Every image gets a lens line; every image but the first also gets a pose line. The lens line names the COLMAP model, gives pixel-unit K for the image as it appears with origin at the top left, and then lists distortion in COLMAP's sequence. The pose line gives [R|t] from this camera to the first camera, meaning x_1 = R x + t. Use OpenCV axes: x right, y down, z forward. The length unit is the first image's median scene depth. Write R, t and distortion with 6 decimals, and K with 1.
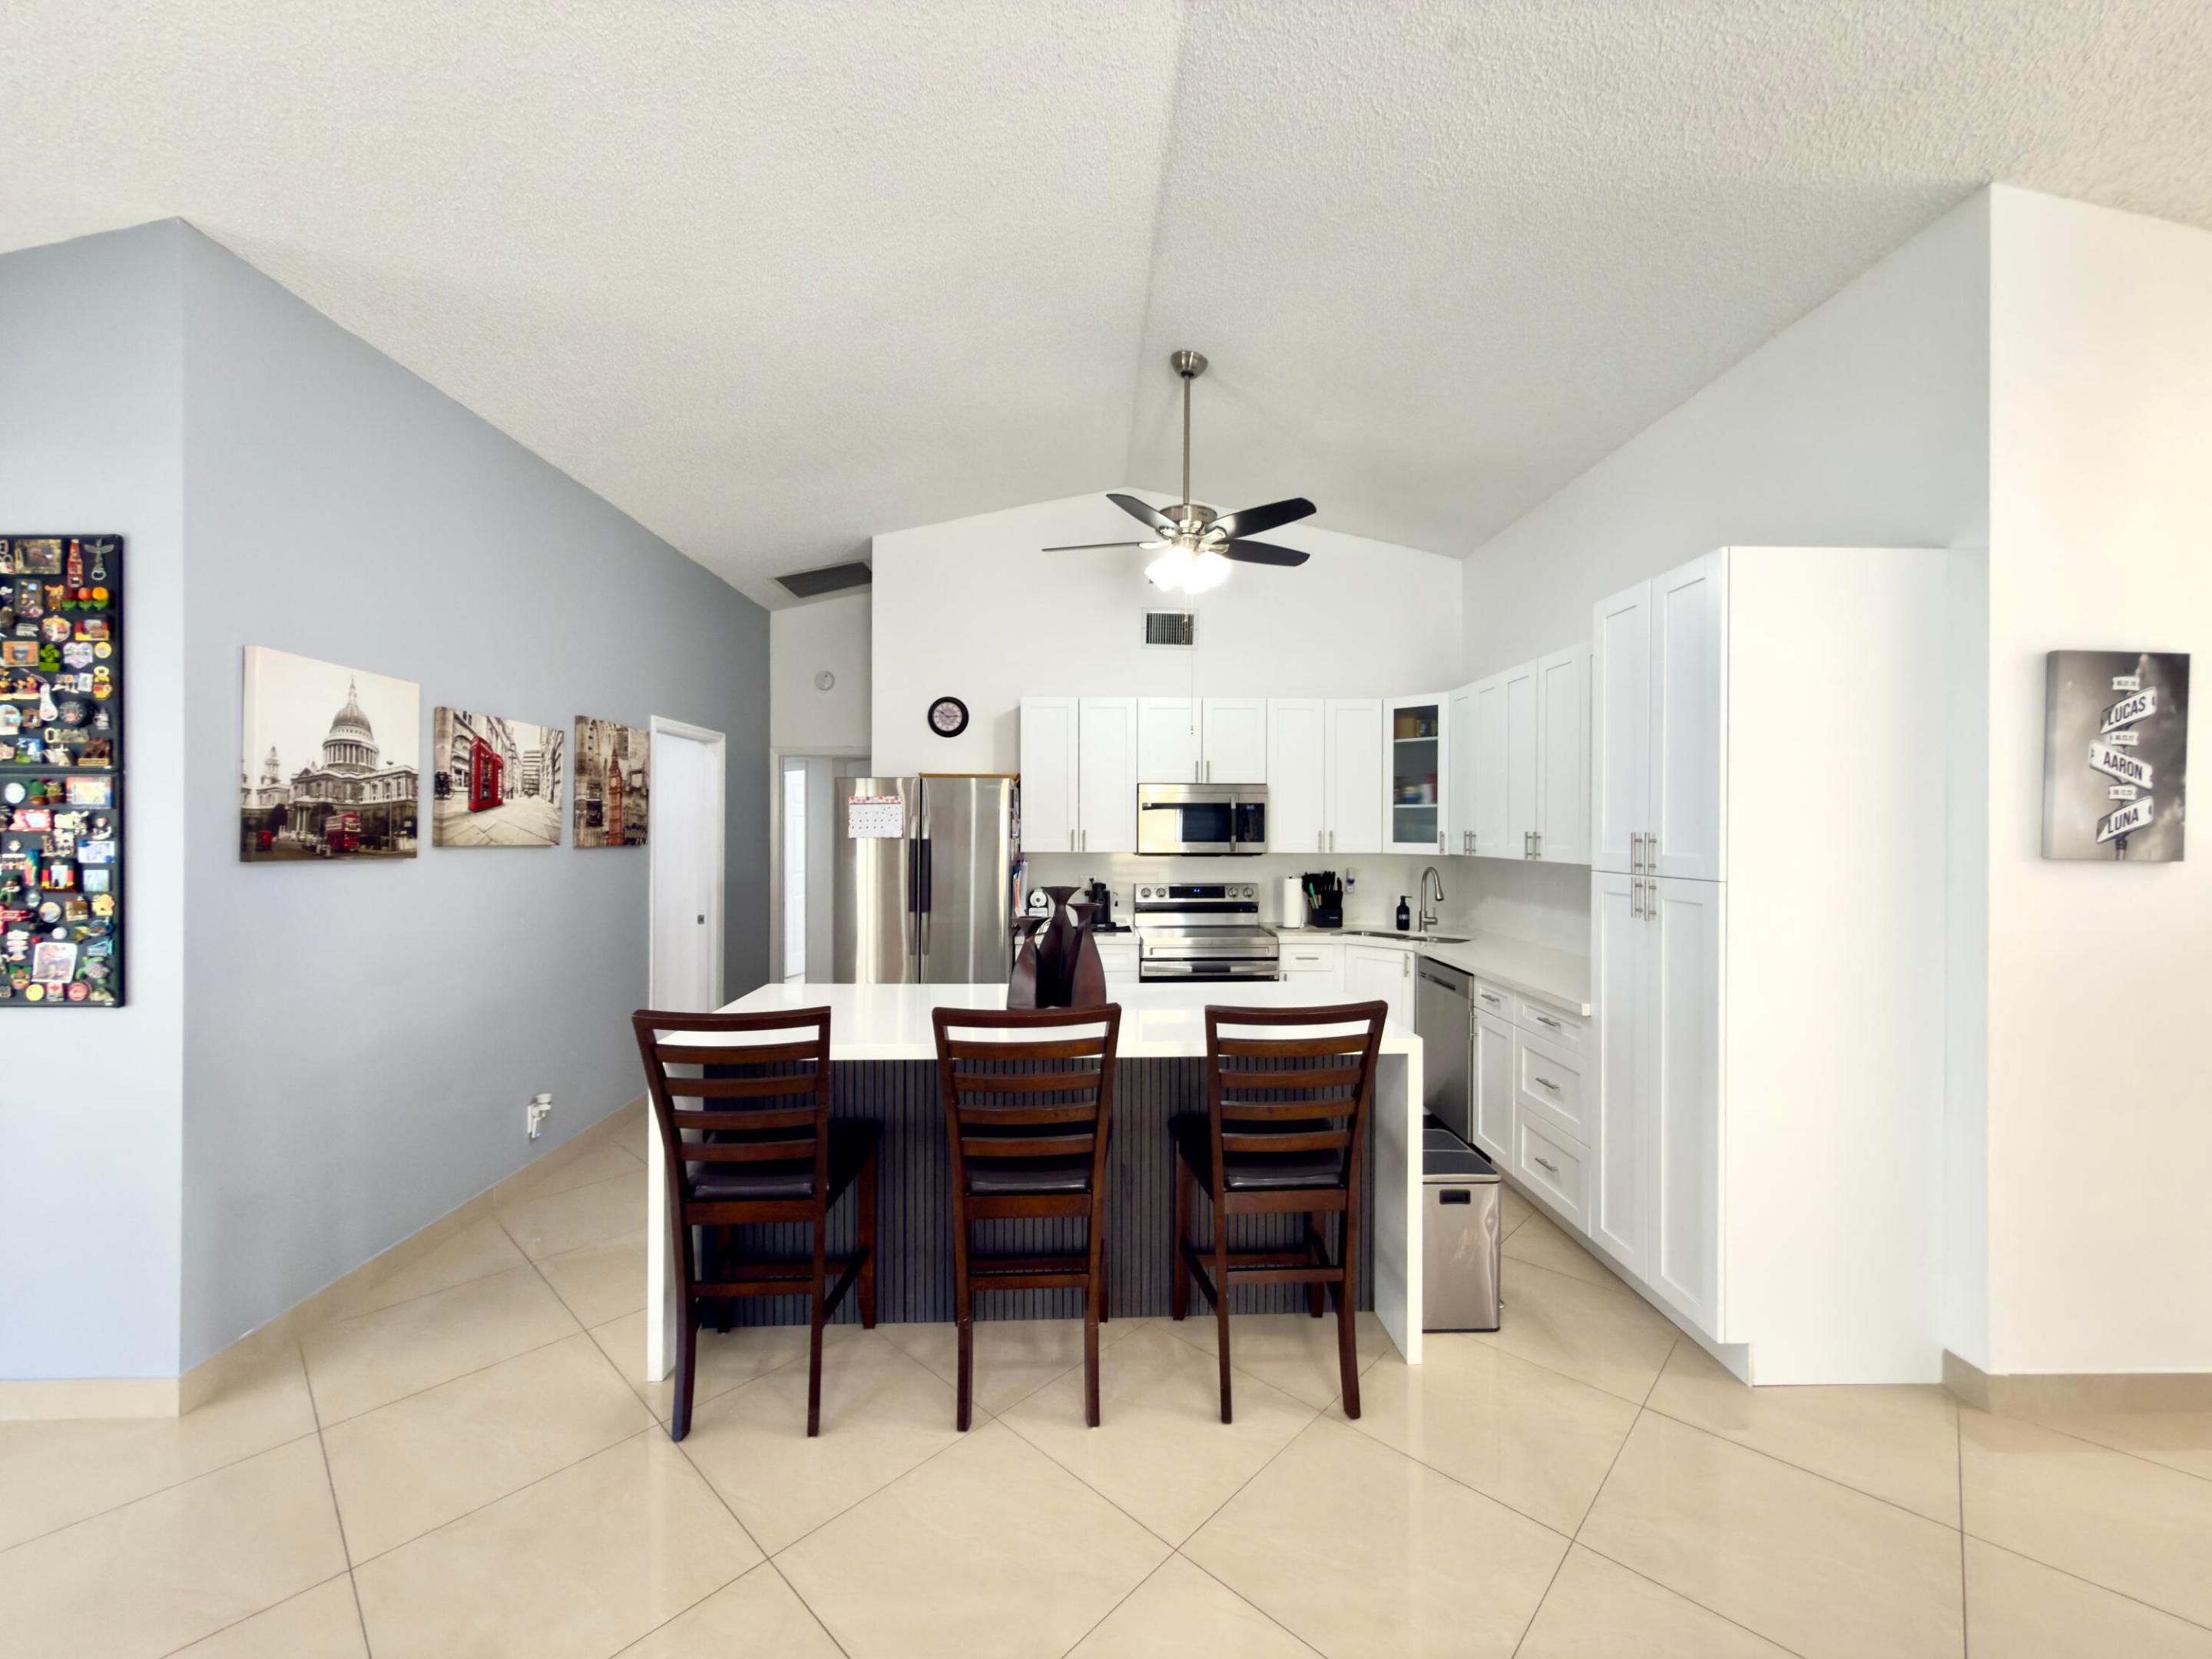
lens RADIAL K [[889.7, 0, 1105.3], [0, 889.7, 823.3], [0, 0, 1]] dist [-0.000588, 0.000355]
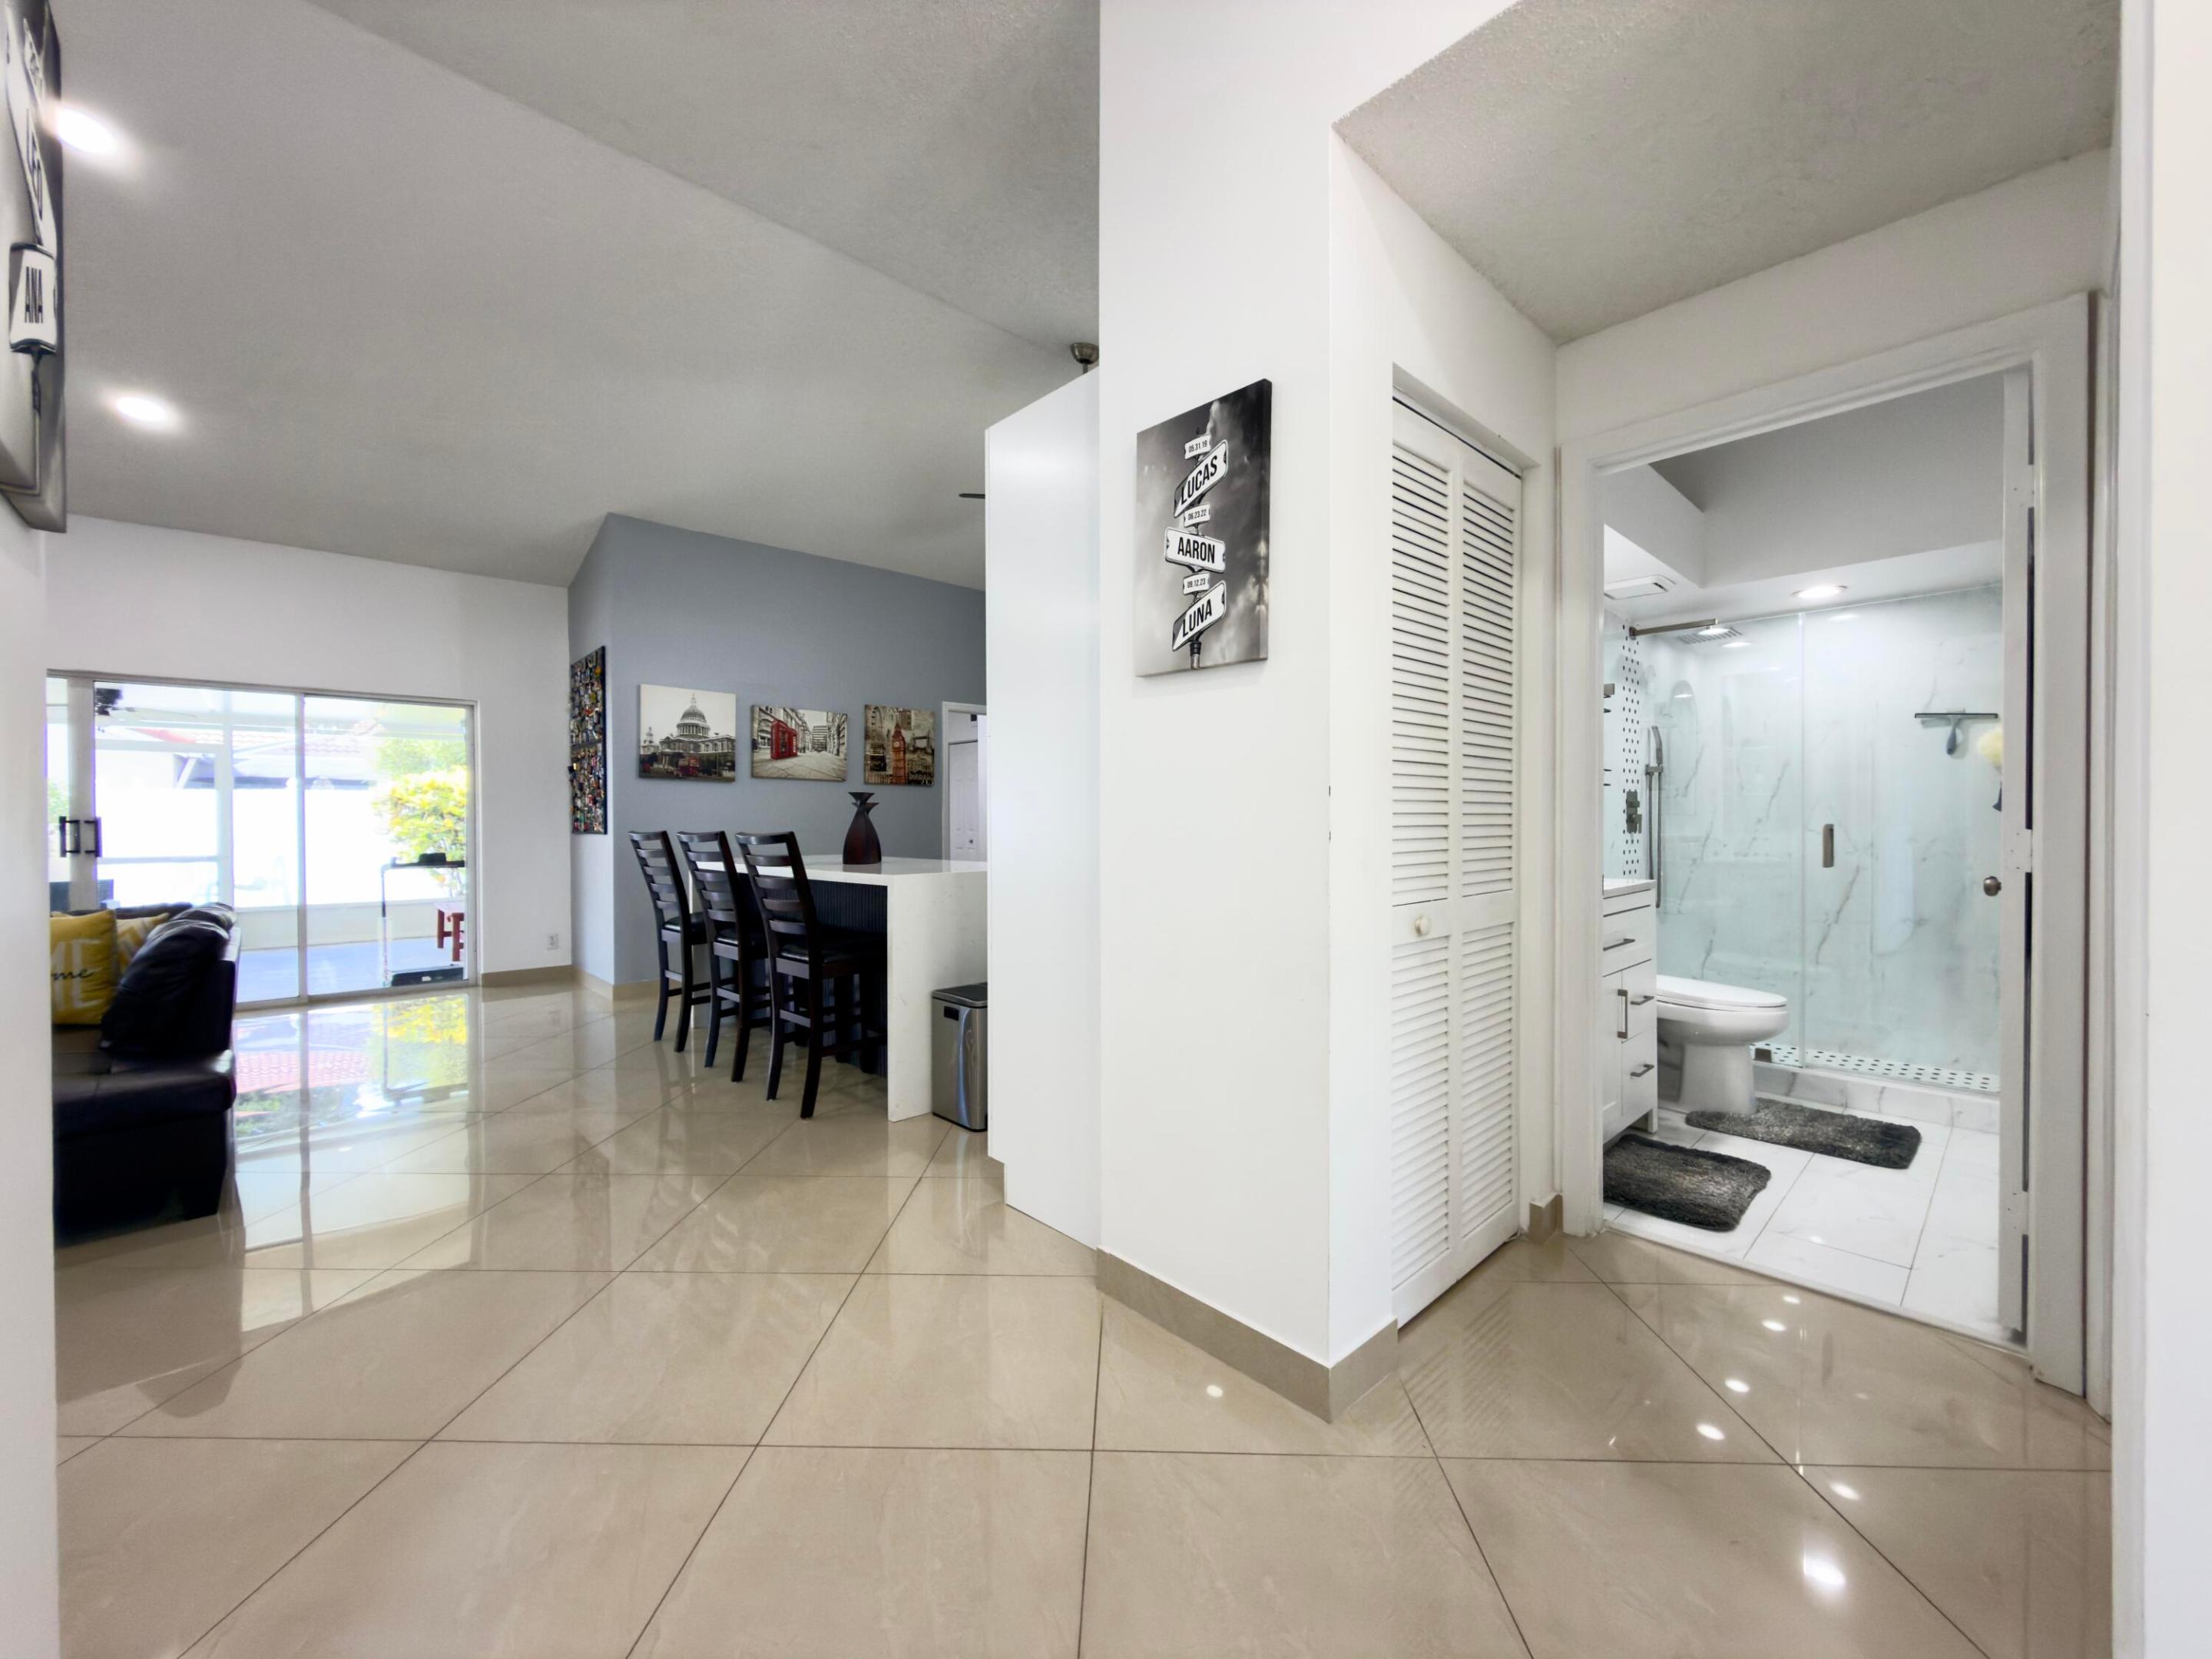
lens RADIAL K [[889.7, 0, 1093.9], [0, 889.7, 826.3], [0, 0, 1]] dist [-0.000588, 0.000355]
pose [[0.655626, -0.000707, -0.755085, 1.046651], [0.007792, 0.999953, 0.005829, 0.111584], [0.755045, -0.009705, 0.655601, 0.246678]]
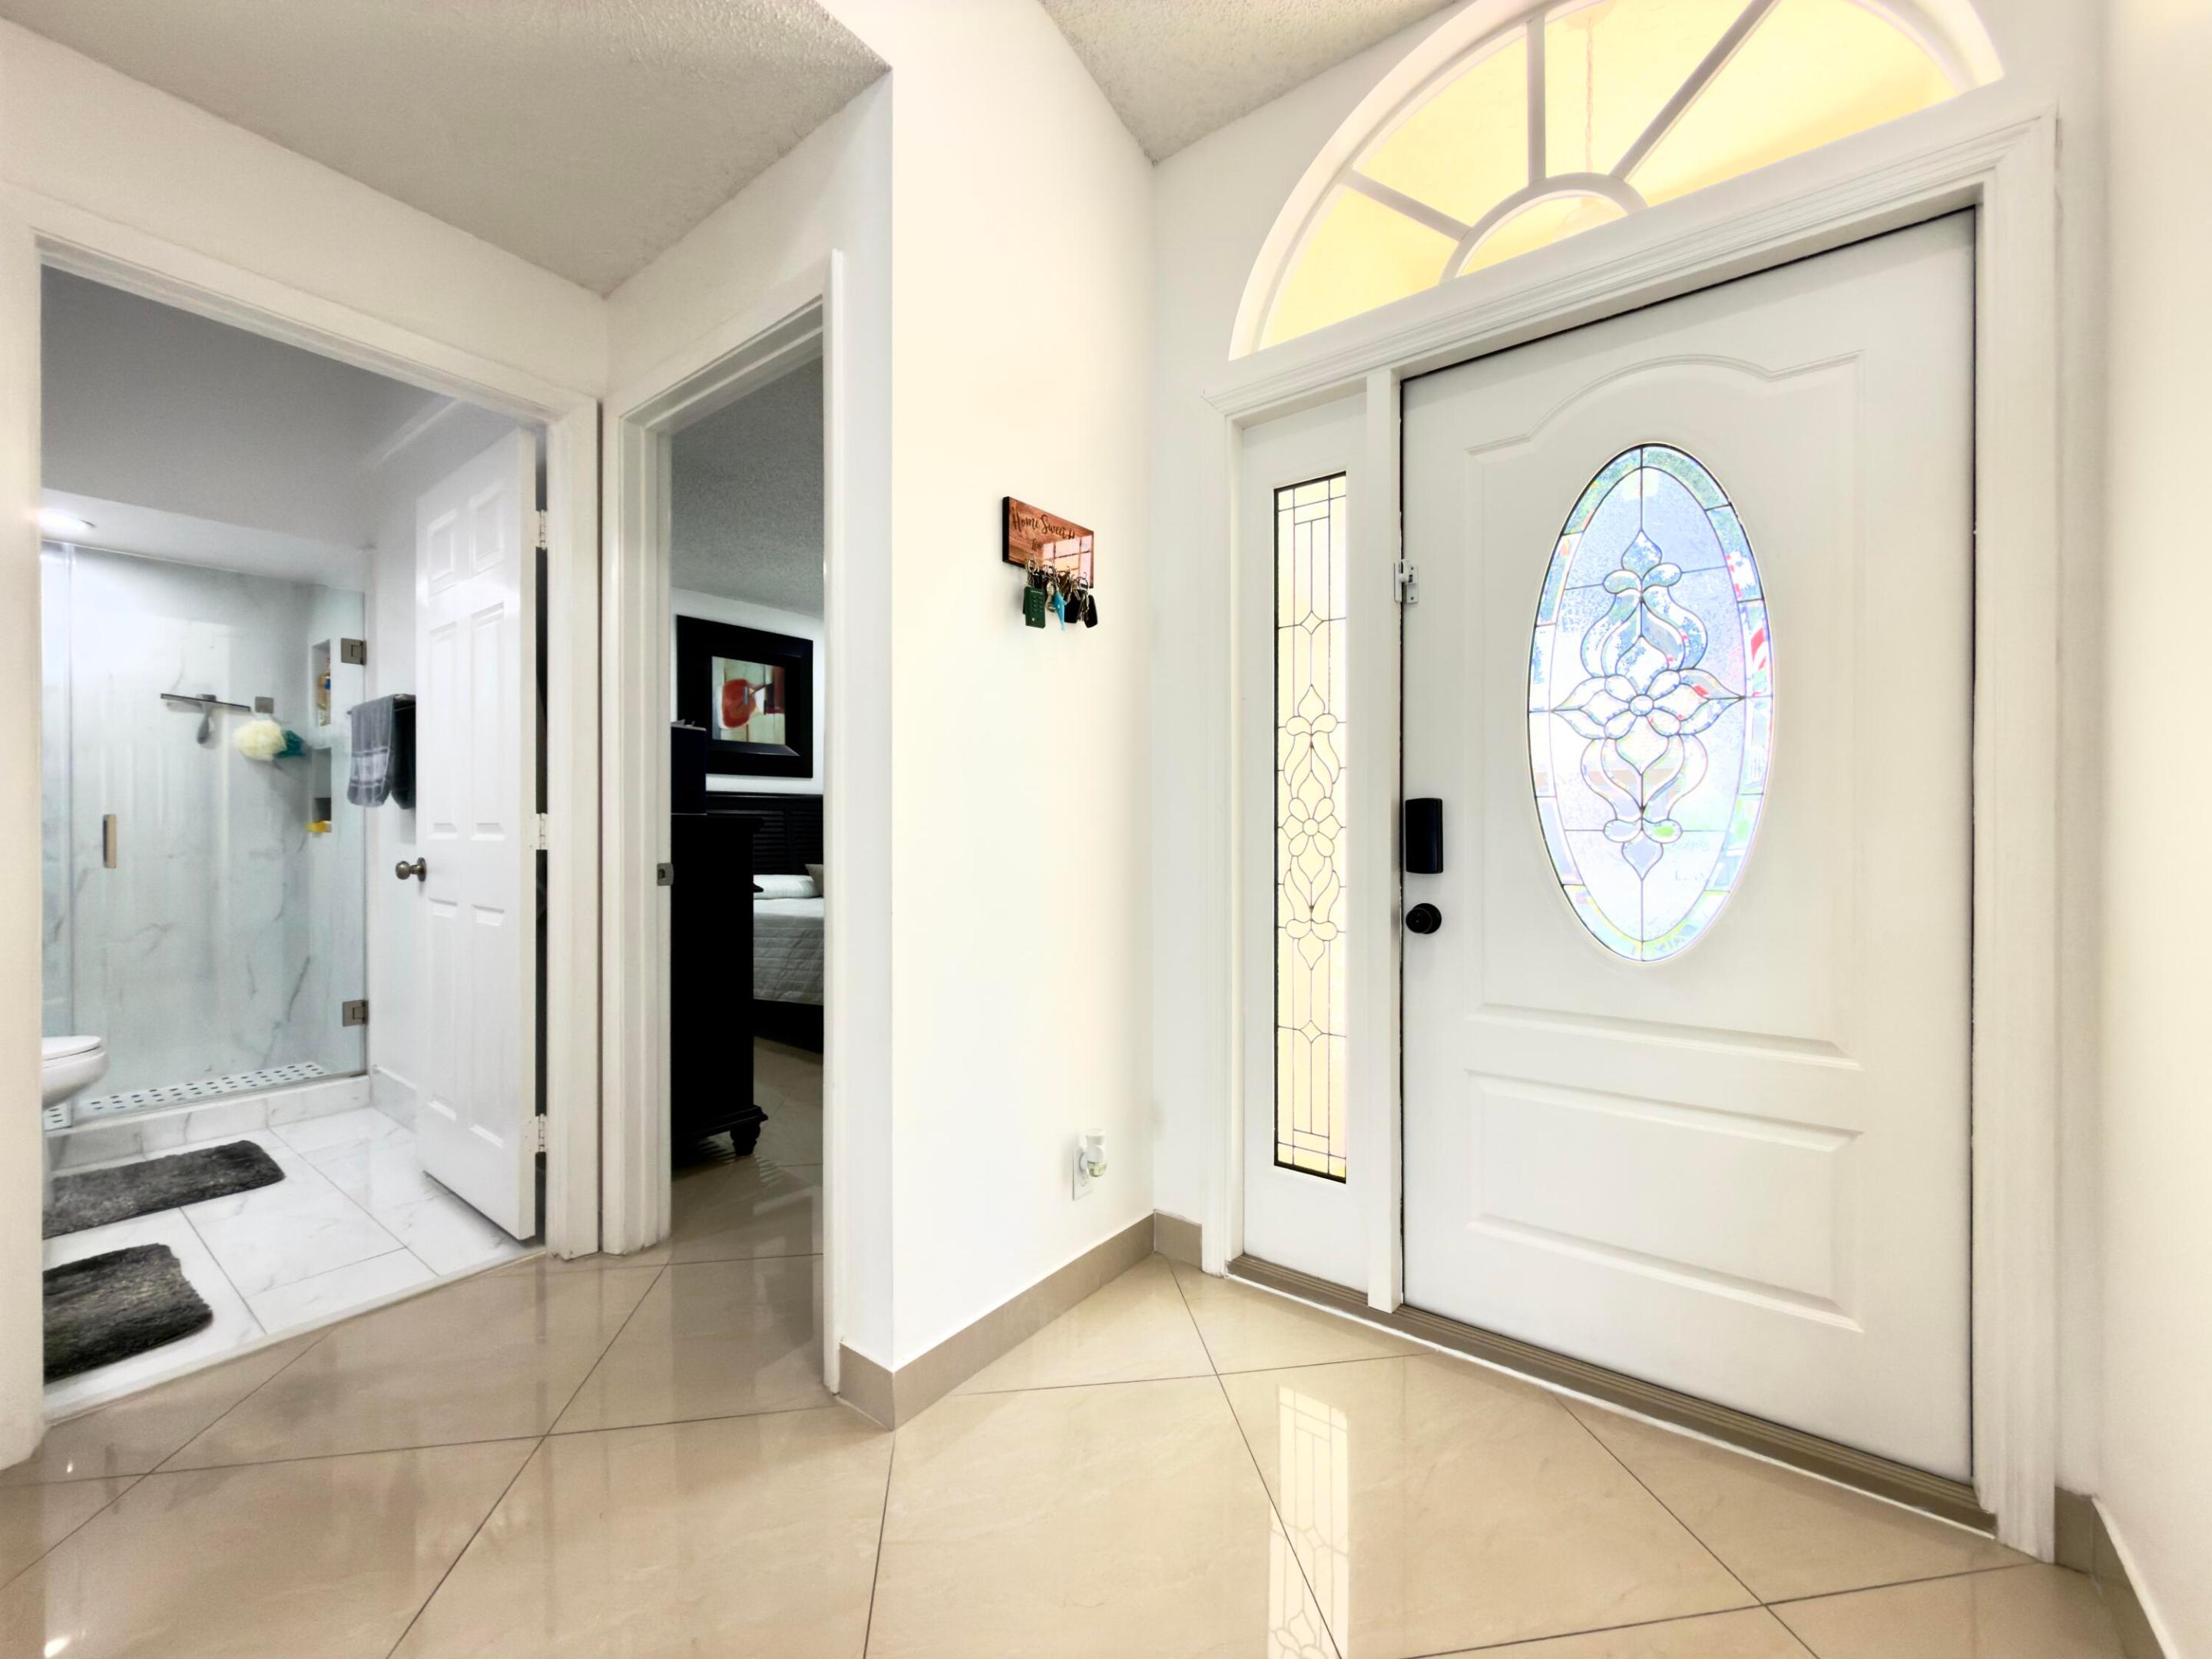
lens RADIAL K [[889.7, 0, 1121.4], [0, 889.7, 825.5], [0, 0, 1]] dist [-0.000588, 0.000355]
pose [[0.609387, -0.004409, 0.792861, 0.780176], [-0.000863, 0.999980, 0.006224, 0.123464], [-0.792873, -0.004477, 0.609371, 0.290492]]
